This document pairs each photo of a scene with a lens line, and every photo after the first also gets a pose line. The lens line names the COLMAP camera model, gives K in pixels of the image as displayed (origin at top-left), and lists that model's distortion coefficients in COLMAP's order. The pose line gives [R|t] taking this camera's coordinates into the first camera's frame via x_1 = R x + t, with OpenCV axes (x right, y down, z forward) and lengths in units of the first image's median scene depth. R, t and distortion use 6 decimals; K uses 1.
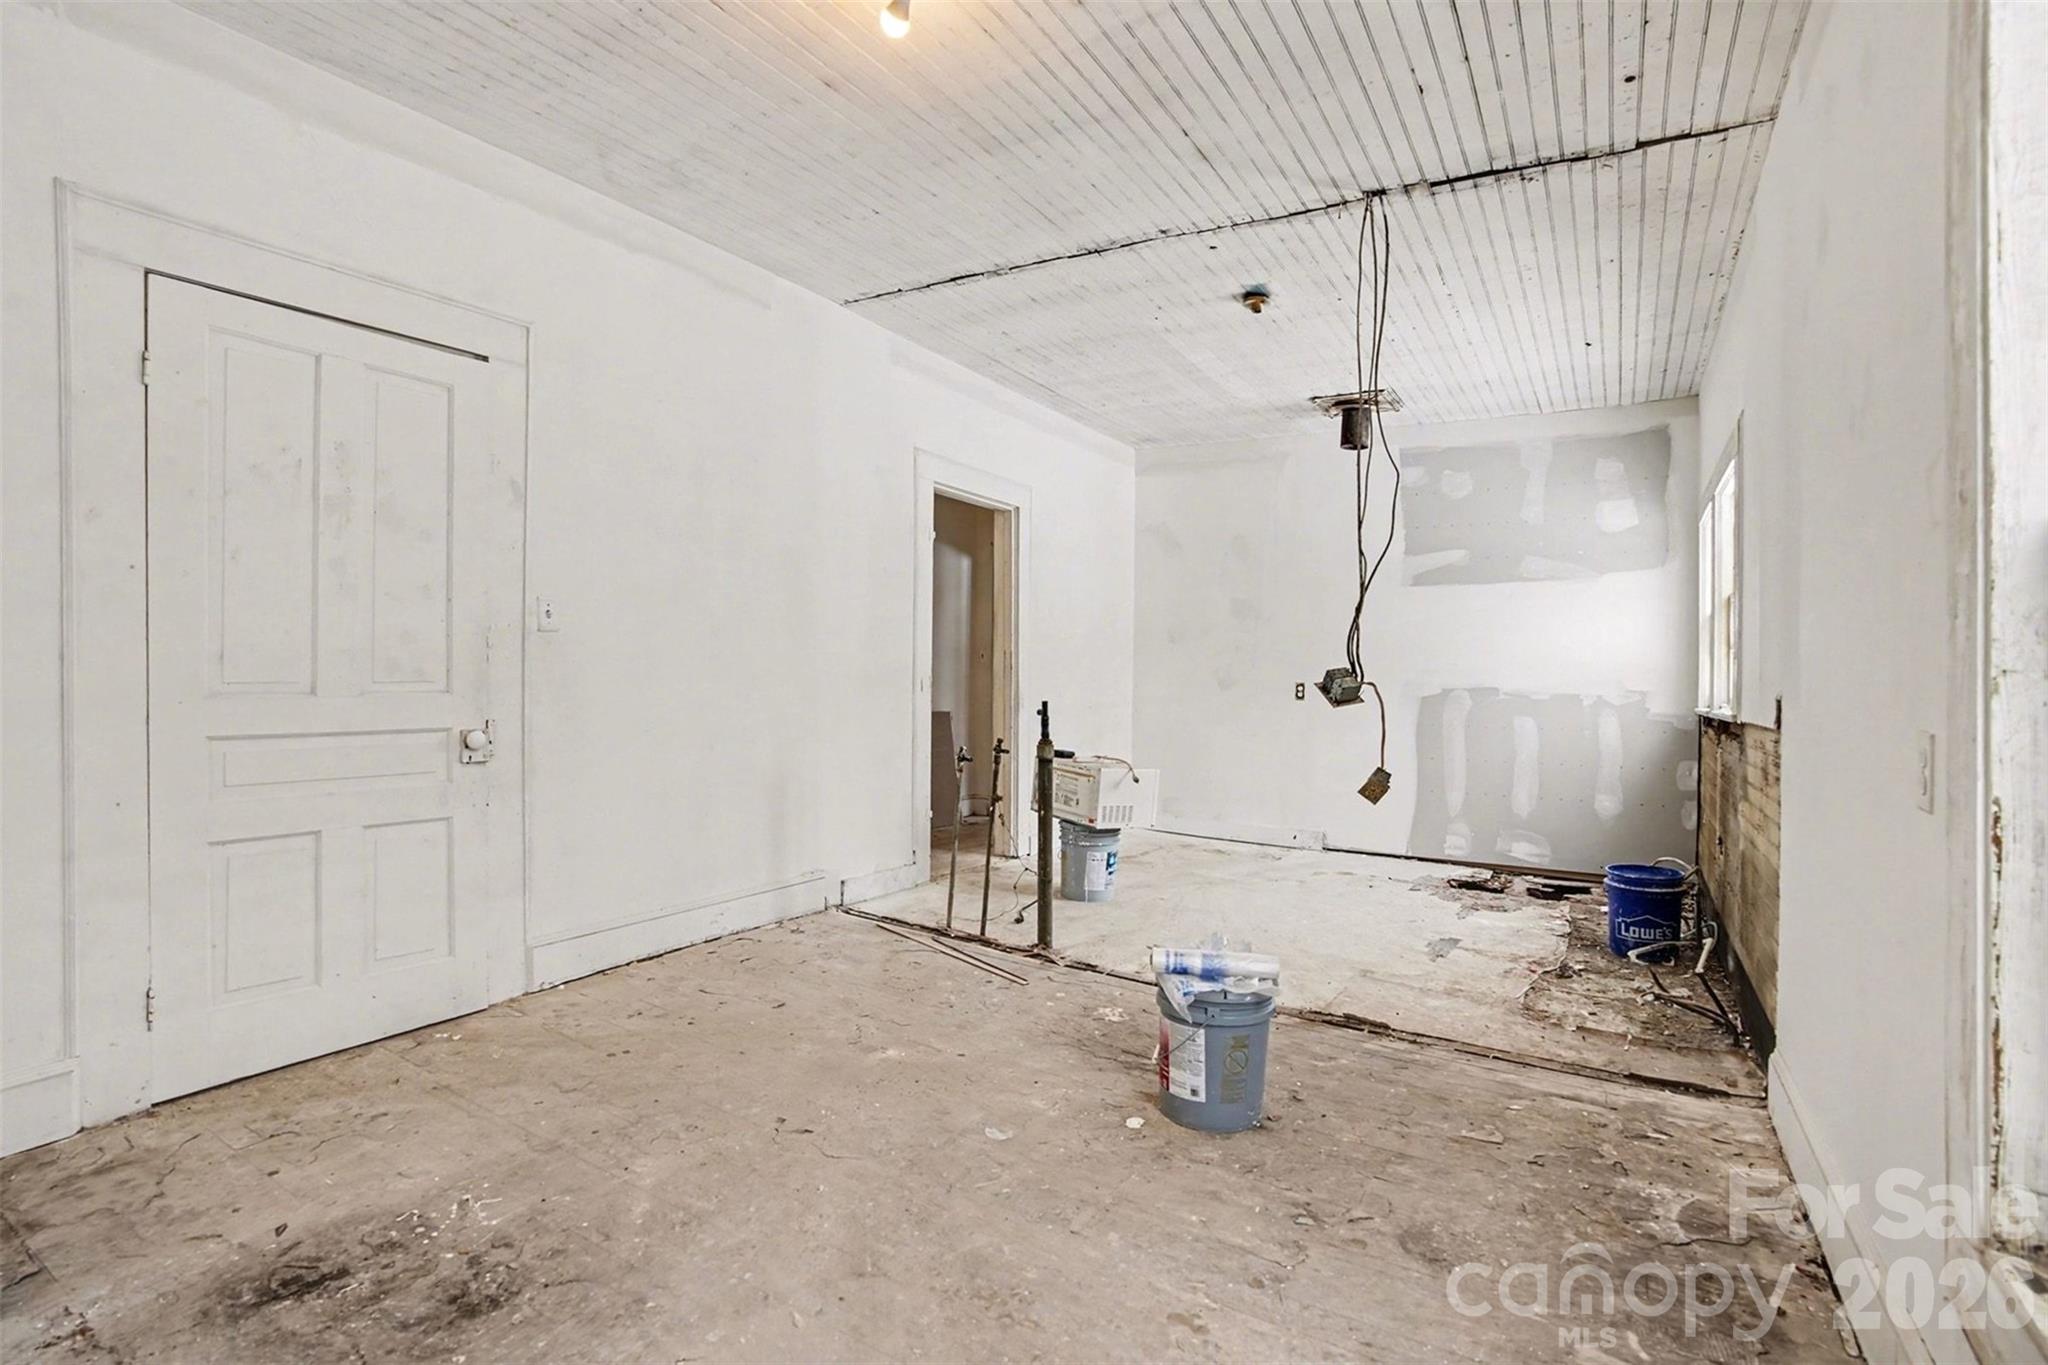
lens RADIAL K [[956.5, 0, 1034.1], [0, 956.5, 659.5], [0, 0, 1]] dist [-0.070043, 0.031721]
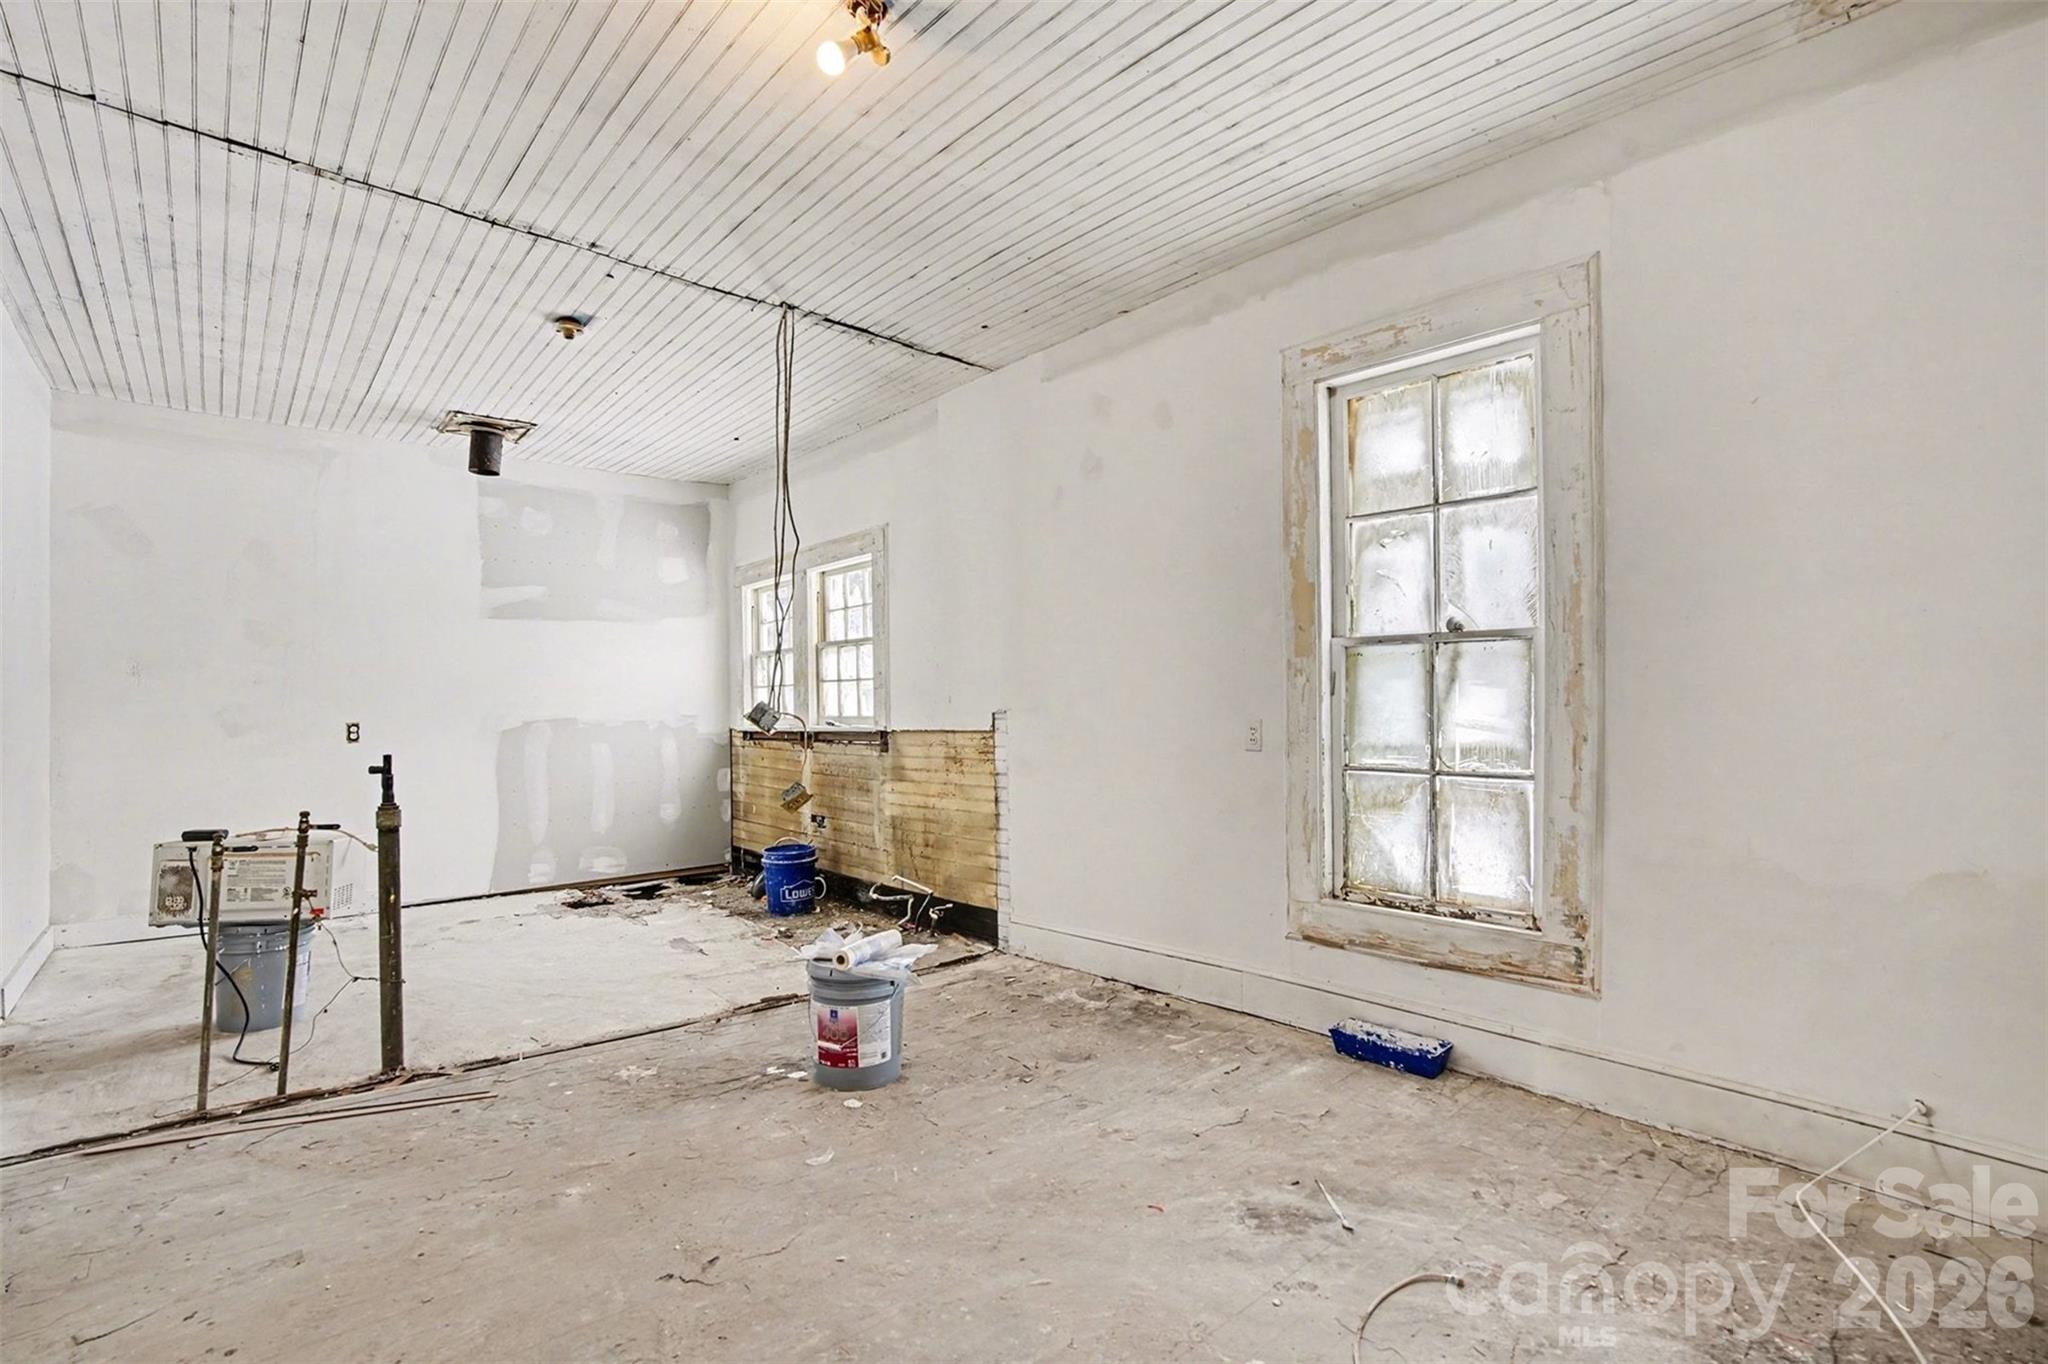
lens RADIAL K [[958.6, 0, 1024.0], [0, 958.6, 682.0], [0, 0, 1]] dist [-0.075055, 0.032239]
pose [[0.304889, -0.007084, 0.952362, -0.568912], [0.012821, 0.999912, 0.003334, -0.012126], [-0.952302, 0.011194, 0.304953, 0.279289]]
